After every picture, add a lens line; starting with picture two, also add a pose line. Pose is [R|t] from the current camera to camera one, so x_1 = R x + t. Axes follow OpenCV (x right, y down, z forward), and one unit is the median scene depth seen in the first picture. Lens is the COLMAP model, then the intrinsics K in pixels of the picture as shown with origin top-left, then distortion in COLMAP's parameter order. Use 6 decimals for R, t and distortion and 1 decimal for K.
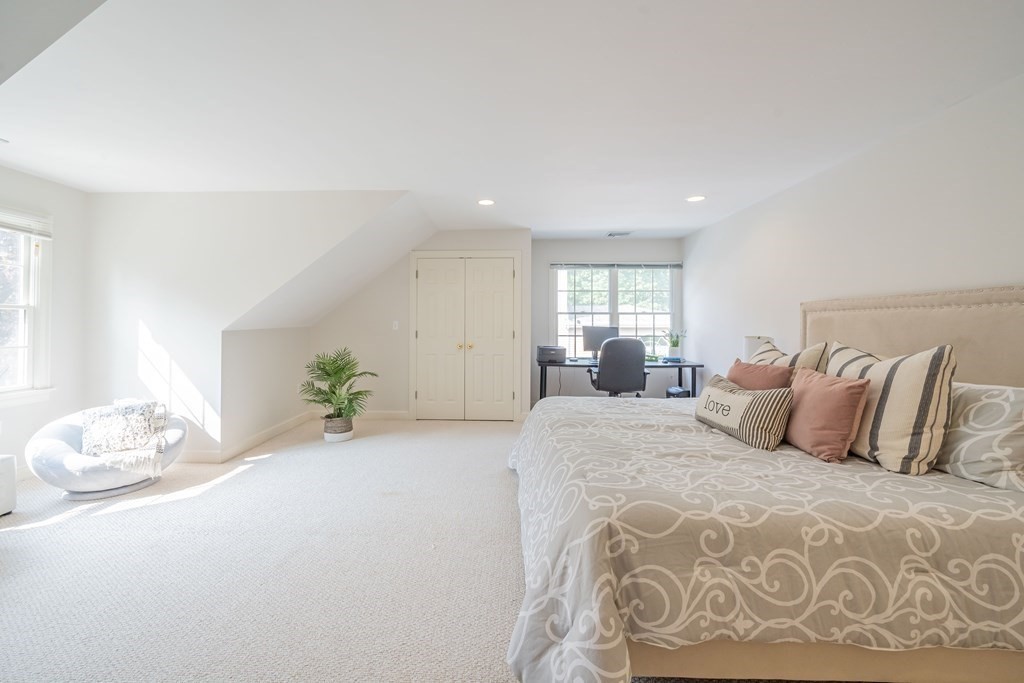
lens RADIAL K [[412.9, 0, 499.4], [0, 412.9, 324.0], [0, 0, 1]] dist [-0.000481, 0.000034]
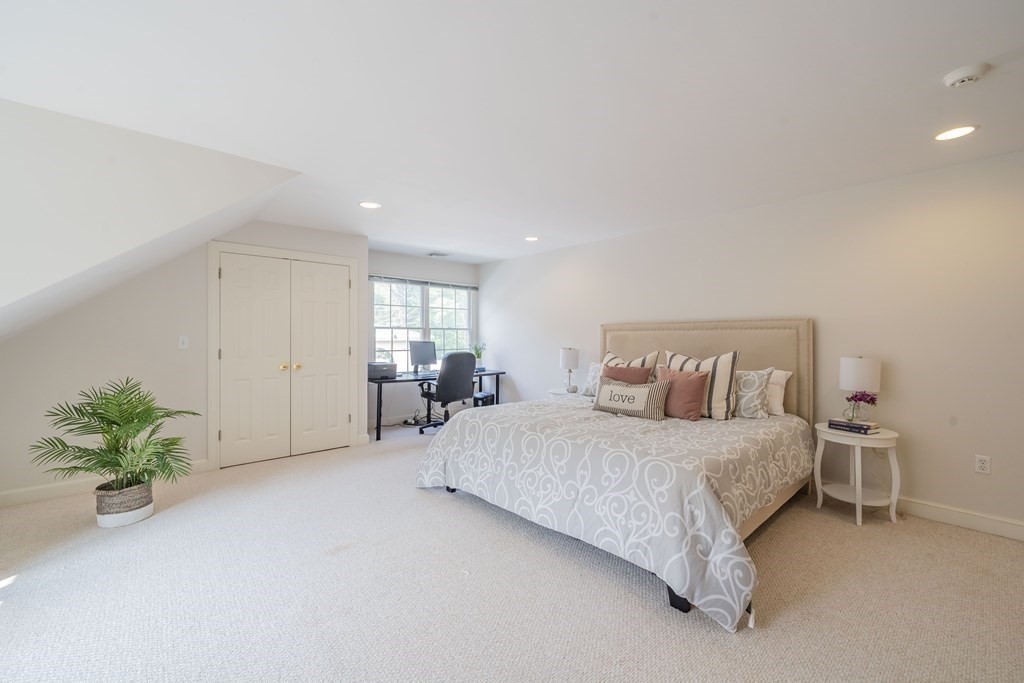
lens RADIAL K [[412.9, 0, 510.3], [0, 412.9, 338.3], [0, 0, 1]] dist [-0.000481, 0.000034]
pose [[0.726110, -0.003221, 0.687571, -0.398392], [0.000727, 0.999992, 0.003917, -0.006670], [-0.687578, -0.002344, 0.726106, 0.122155]]
